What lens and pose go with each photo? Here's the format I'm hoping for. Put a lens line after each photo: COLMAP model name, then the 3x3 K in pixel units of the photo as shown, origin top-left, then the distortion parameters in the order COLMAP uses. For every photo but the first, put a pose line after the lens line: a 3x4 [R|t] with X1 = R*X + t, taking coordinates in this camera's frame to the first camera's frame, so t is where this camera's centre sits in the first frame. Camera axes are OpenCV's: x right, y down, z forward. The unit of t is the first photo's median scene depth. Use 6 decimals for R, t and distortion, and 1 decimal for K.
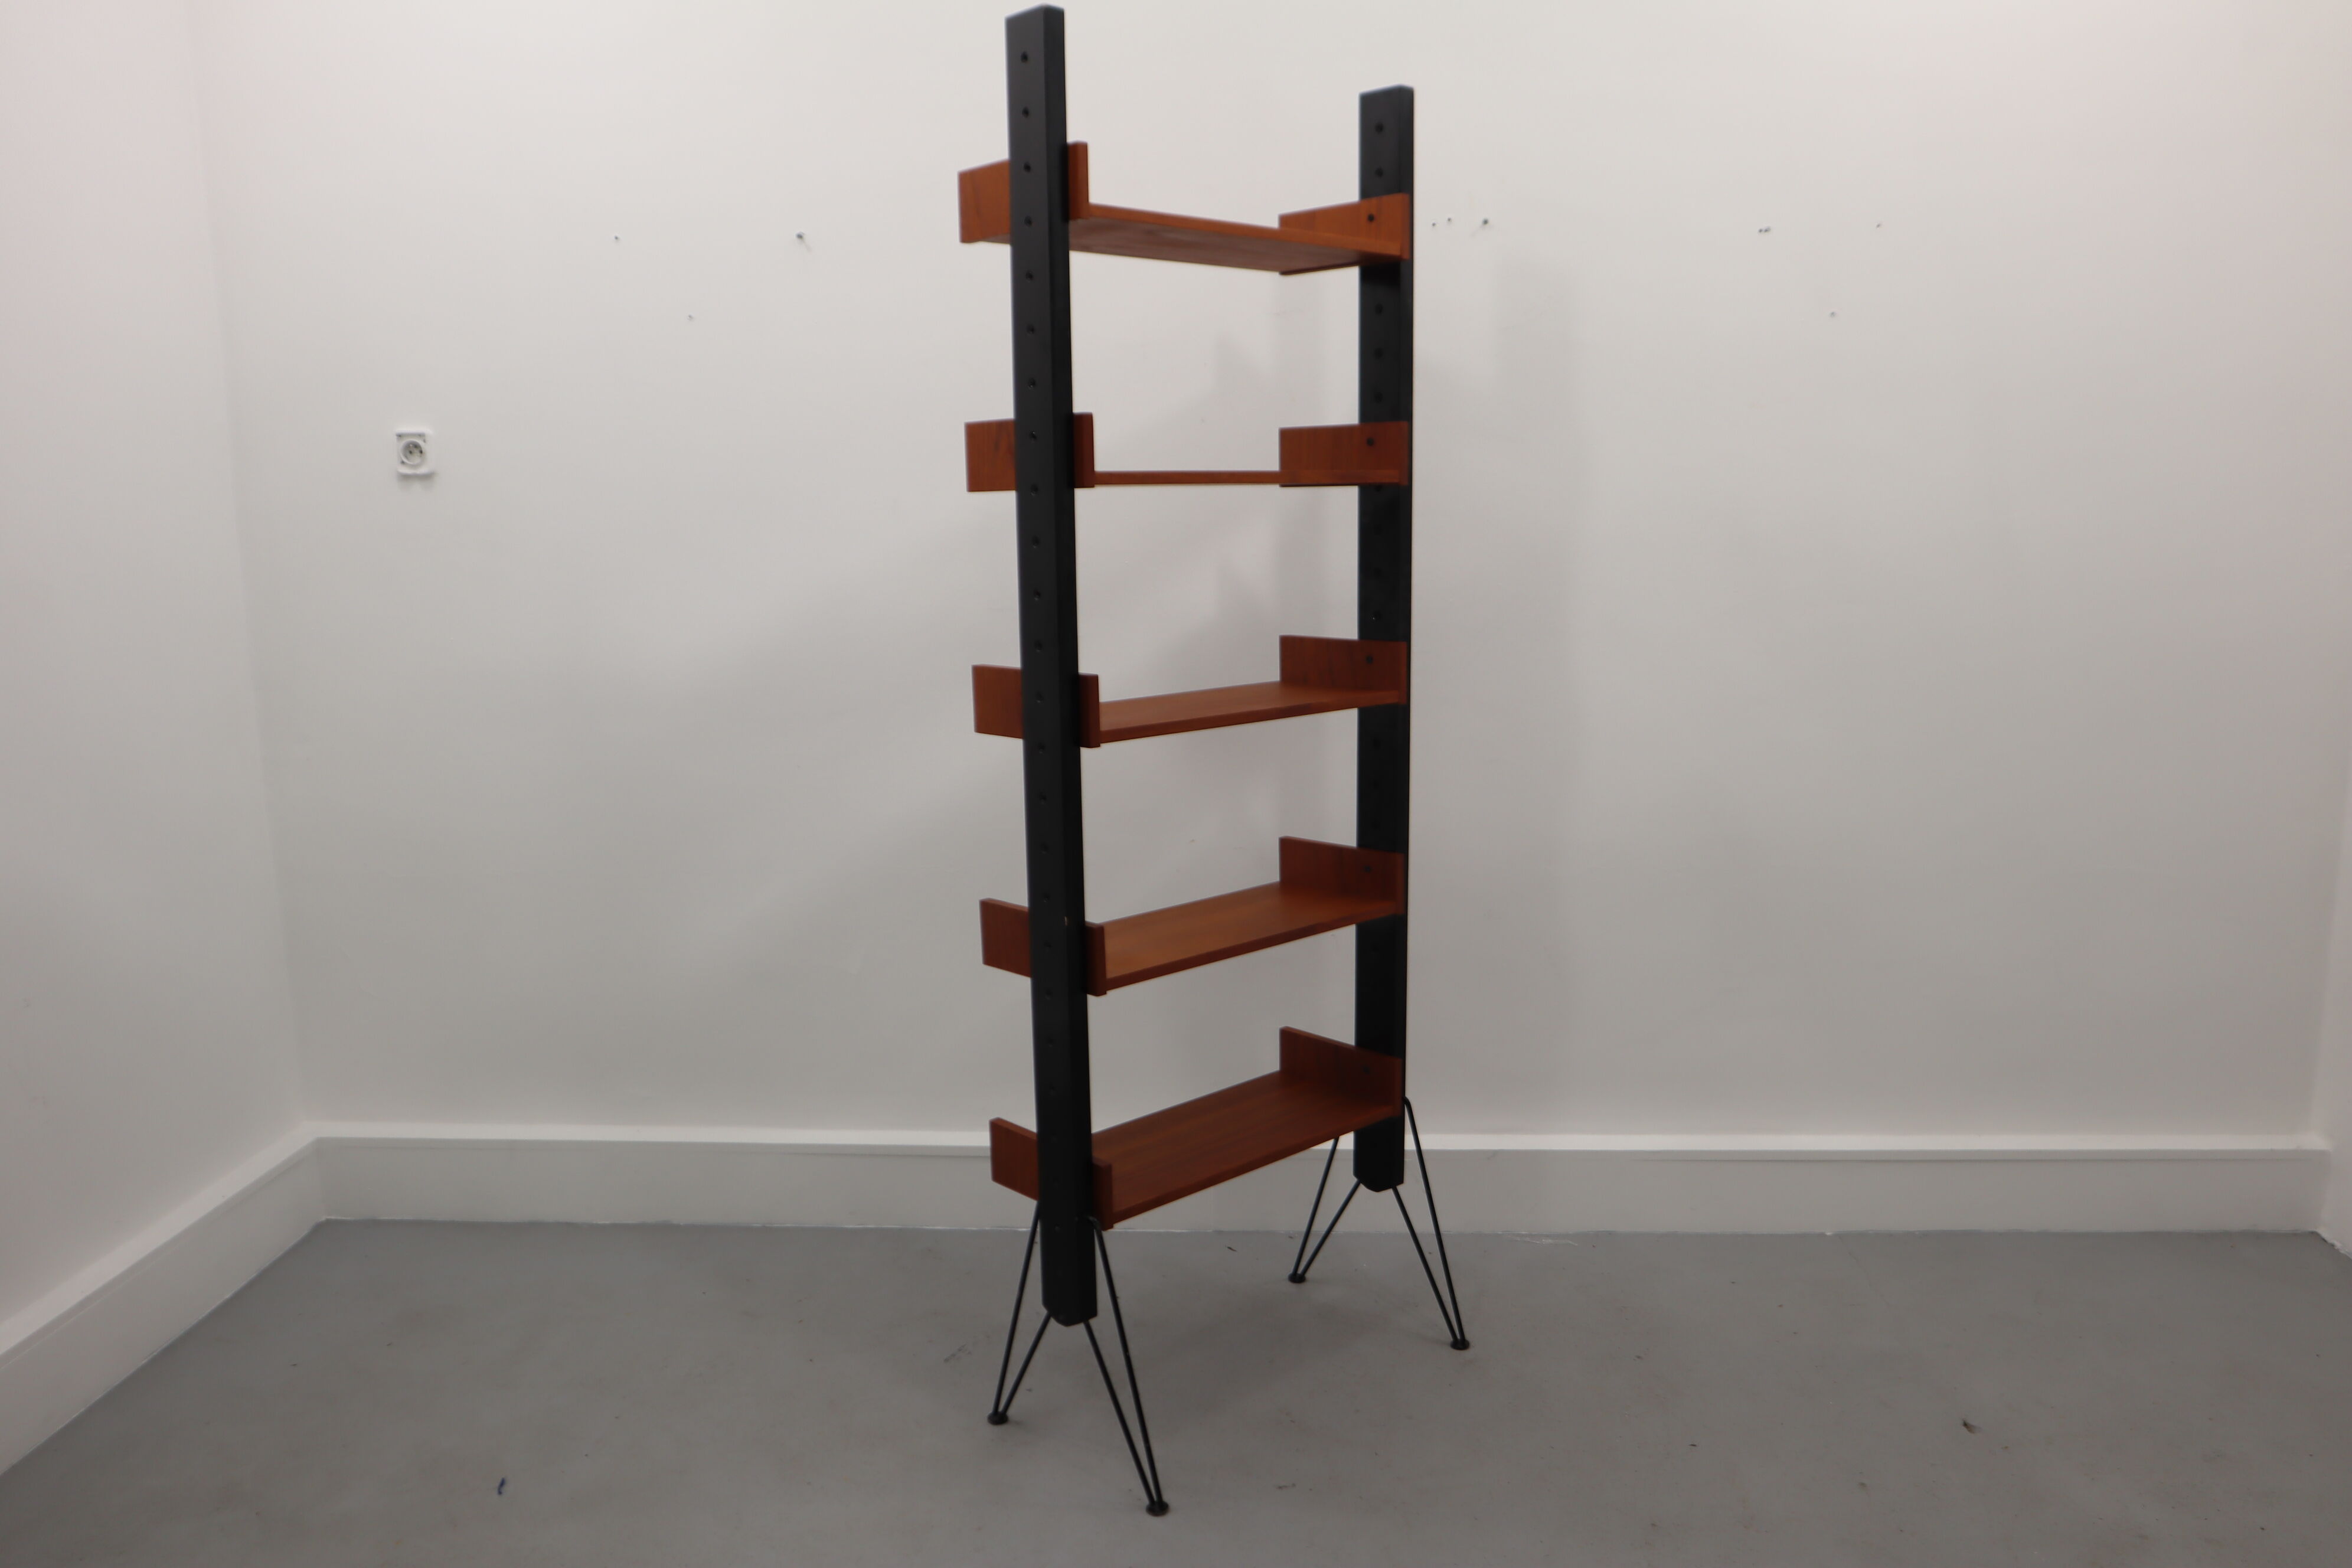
lens RADIAL K [[1765.4, 0, 1209.7], [0, 1765.4, 809.9], [0, 0, 1]] dist [-0.103838, 0.066880]
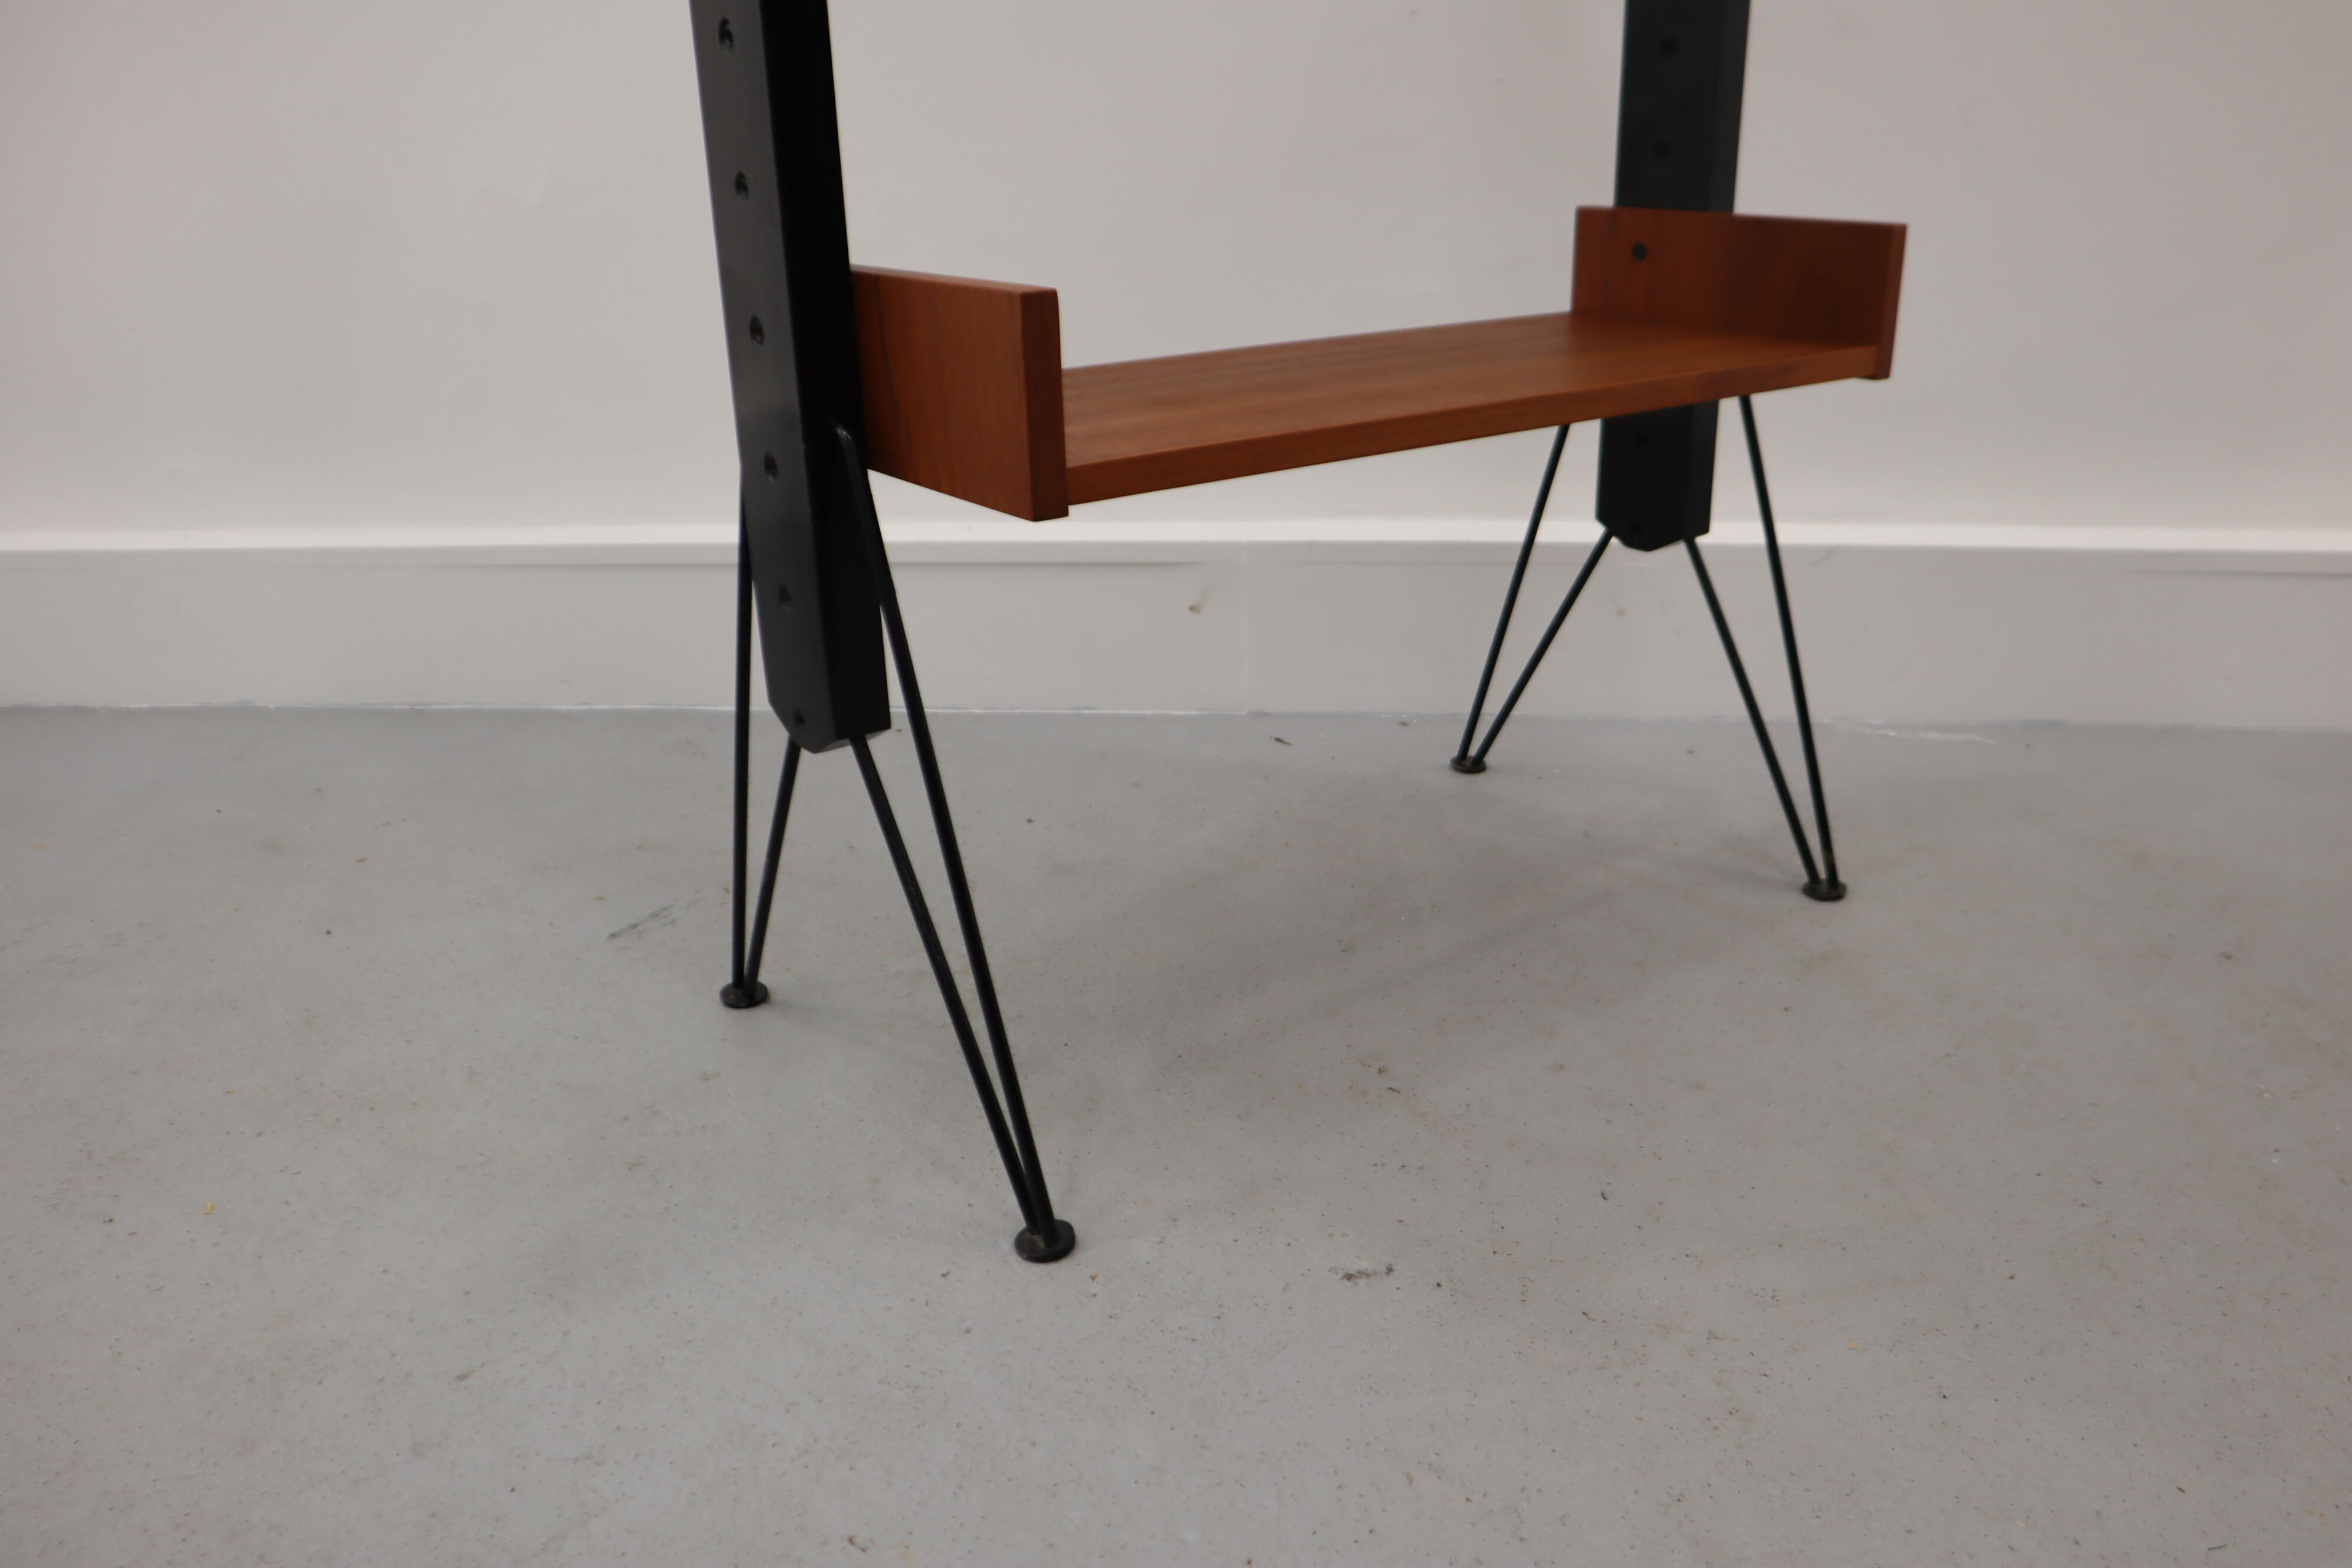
lens RADIAL K [[1765.4, 0, 1222.9], [0, 1765.4, 810.4], [0, 0, 1]] dist [-0.103838, 0.066880]
pose [[0.997600, 0.010414, -0.068454, 0.030416], [0.002693, 0.982040, 0.188652, 0.176952], [0.069189, -0.188384, 0.979655, 0.512036]]
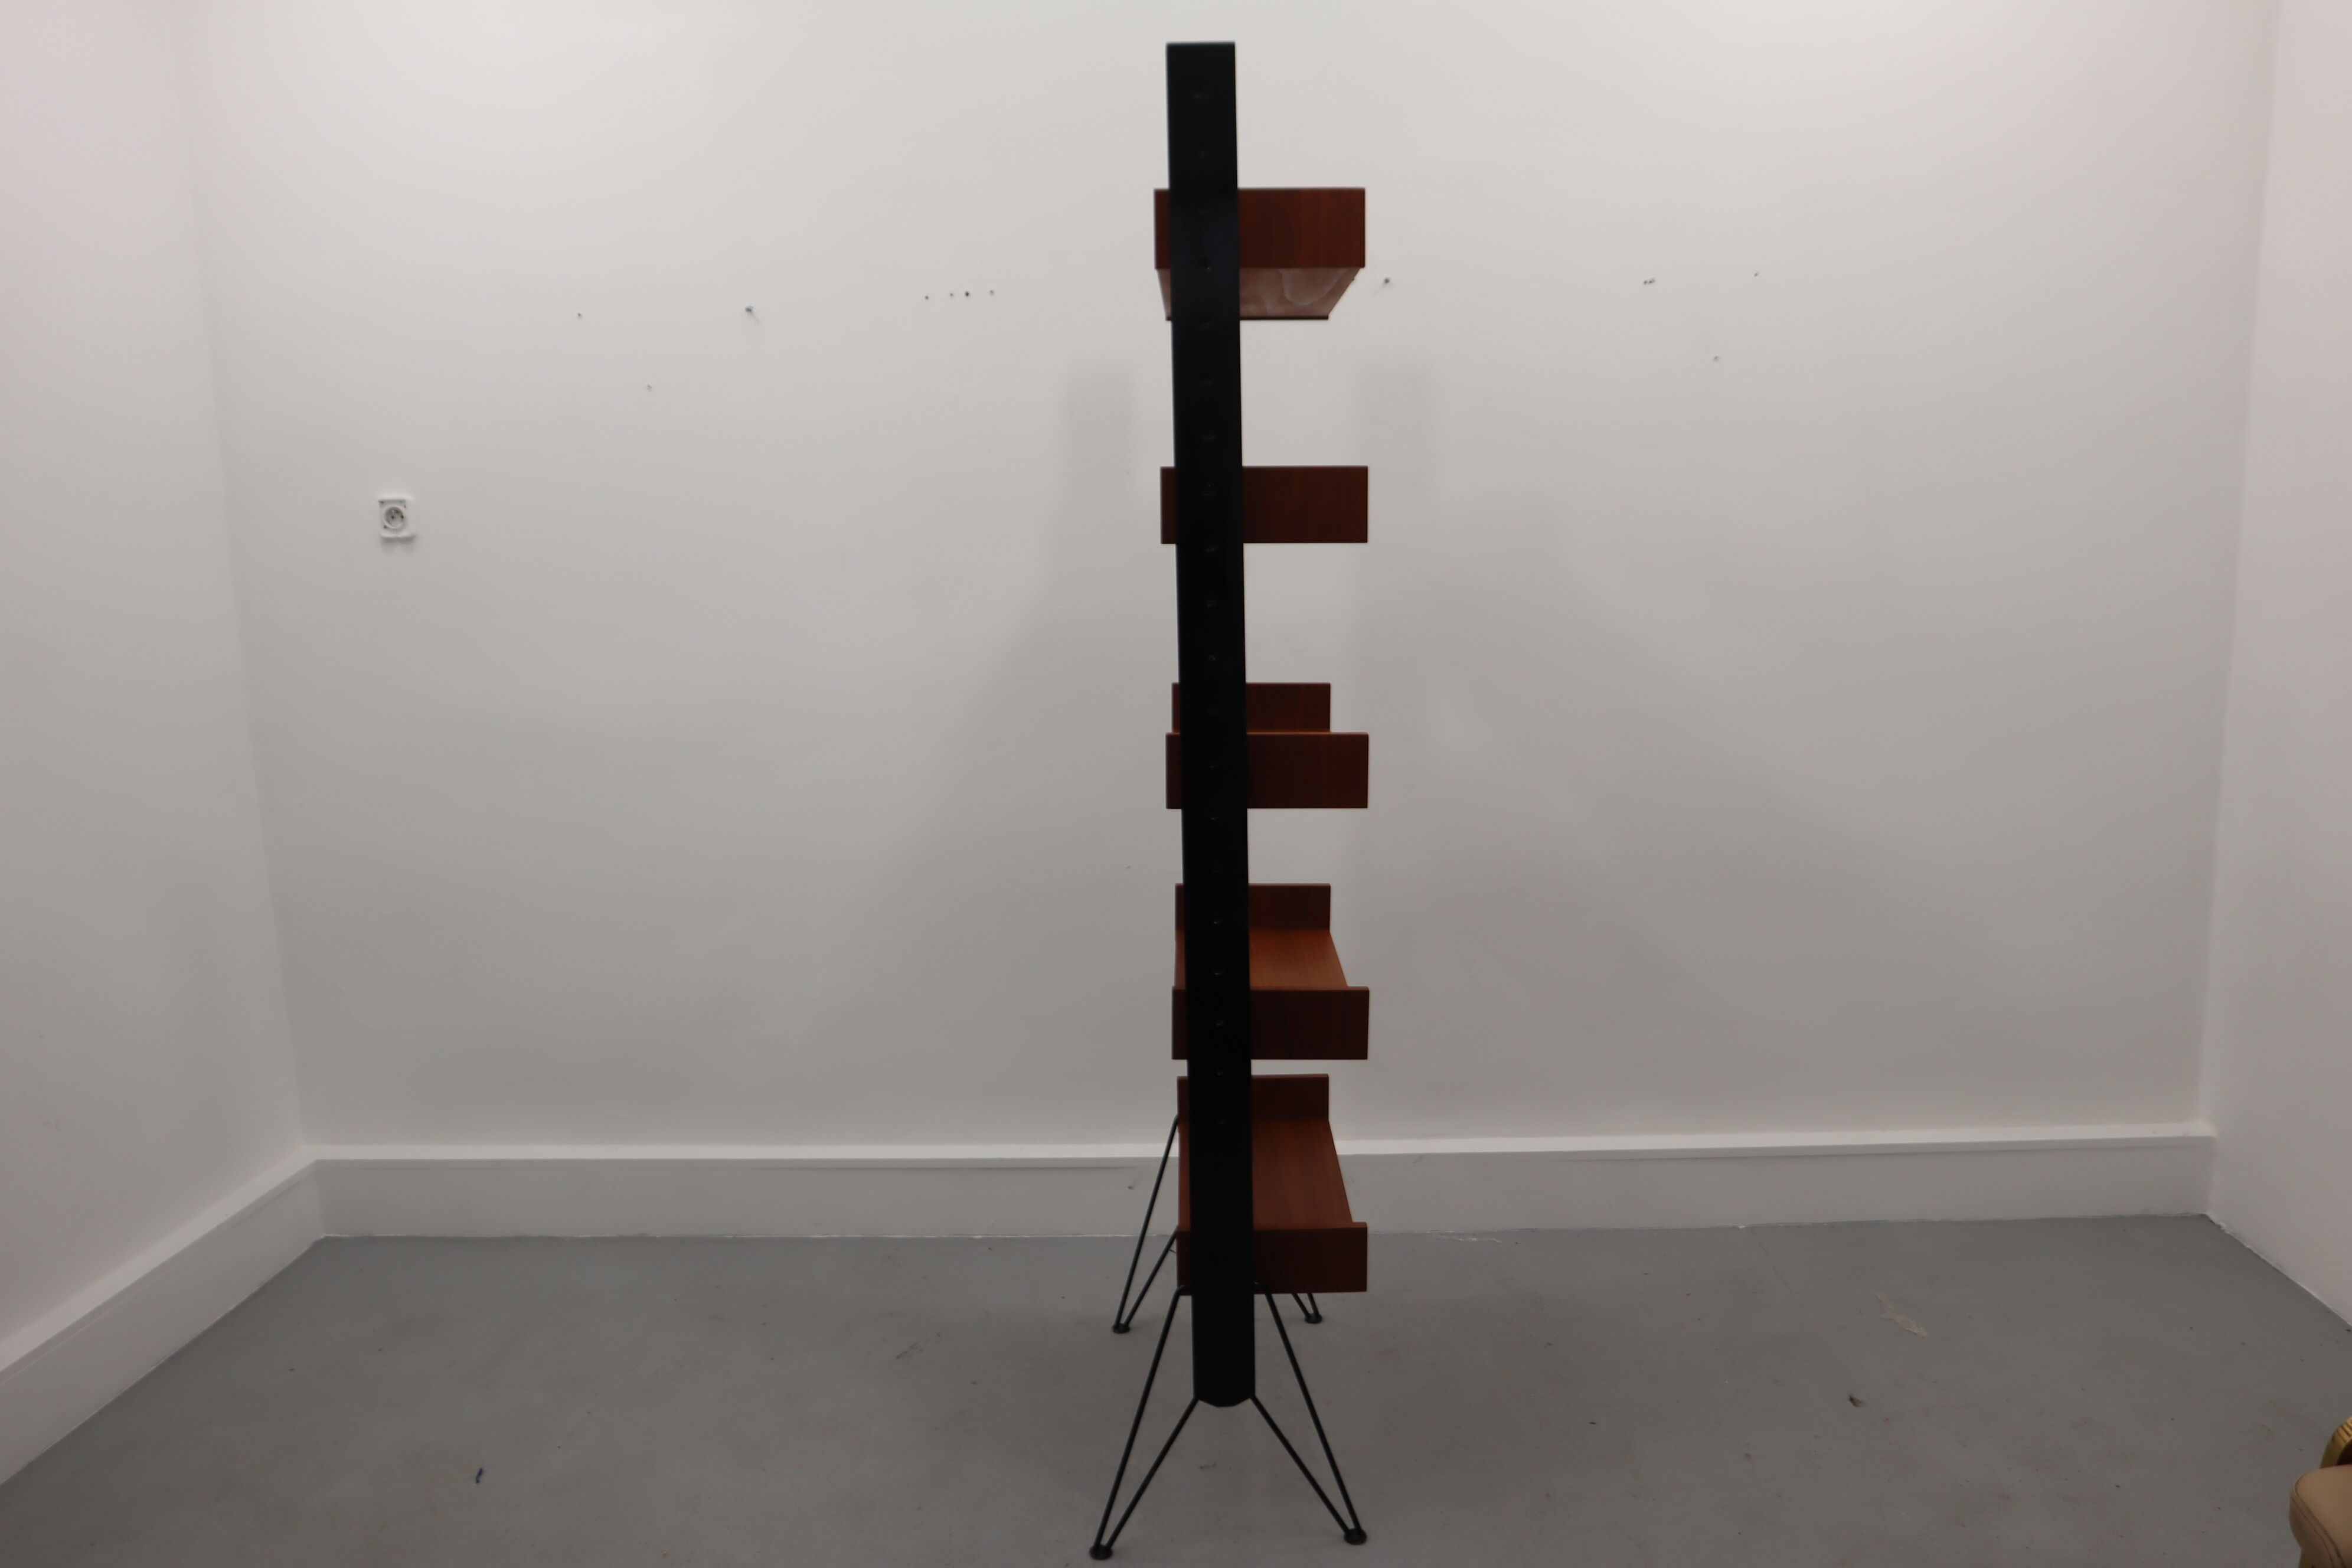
lens RADIAL K [[1765.4, 0, 1207.4], [0, 1765.4, 796.9], [0, 0, 1]] dist [-0.103838, 0.066880]
pose [[0.999742, -0.020368, -0.010094, 0.049313], [0.020148, 0.999567, -0.021435, -0.000095], [0.010526, 0.021226, 0.999719, -0.062948]]
